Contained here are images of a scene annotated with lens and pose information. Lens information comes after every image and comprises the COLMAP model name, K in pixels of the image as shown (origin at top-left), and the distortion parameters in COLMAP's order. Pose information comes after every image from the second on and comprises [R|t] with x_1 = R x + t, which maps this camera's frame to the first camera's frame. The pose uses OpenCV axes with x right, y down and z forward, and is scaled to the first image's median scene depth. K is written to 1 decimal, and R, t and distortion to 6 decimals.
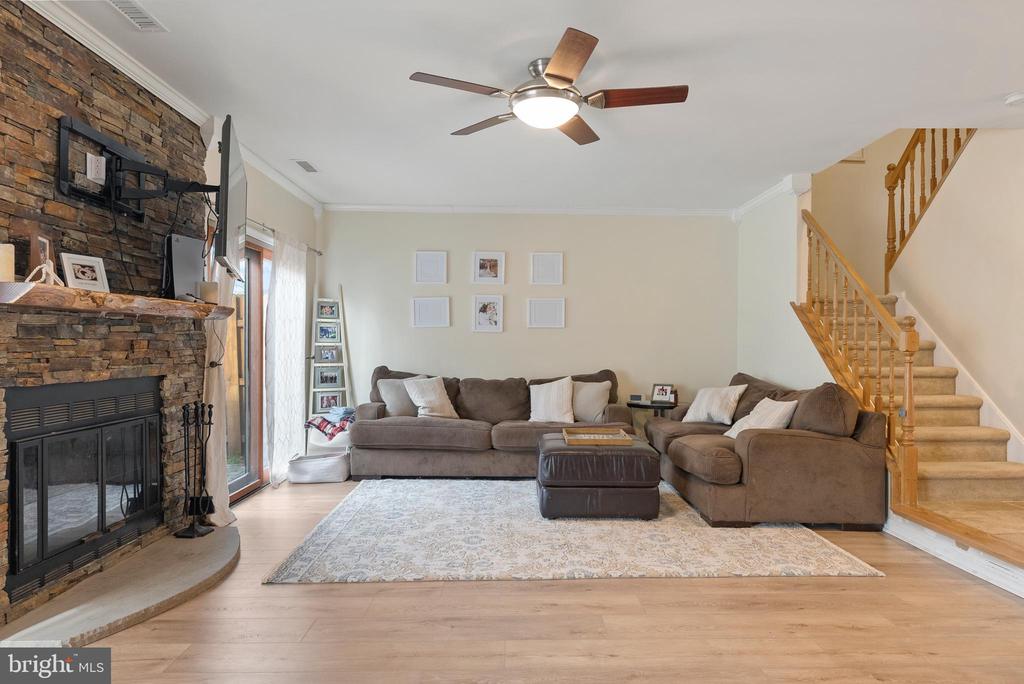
lens RADIAL K [[600.1, 0, 513.5], [0, 600.1, 341.7], [0, 0, 1]] dist [-0.007398, -0.000254]
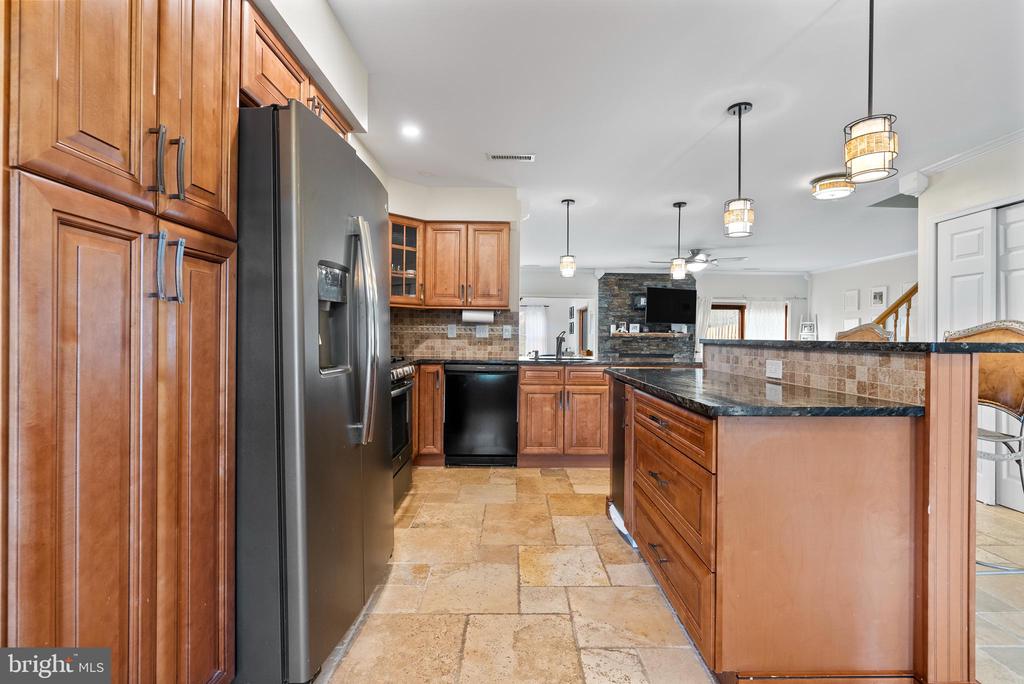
lens RADIAL K [[472.4, 0, 512.5], [0, 472.4, 340.6], [0, 0, 1]] dist [-0.009580, 0.001858]
pose [[-0.016278, -0.001460, -0.999866, 2.436621], [-0.003747, 0.999992, -0.001399, -0.015525], [0.999860, 0.003724, -0.016283, 0.154778]]
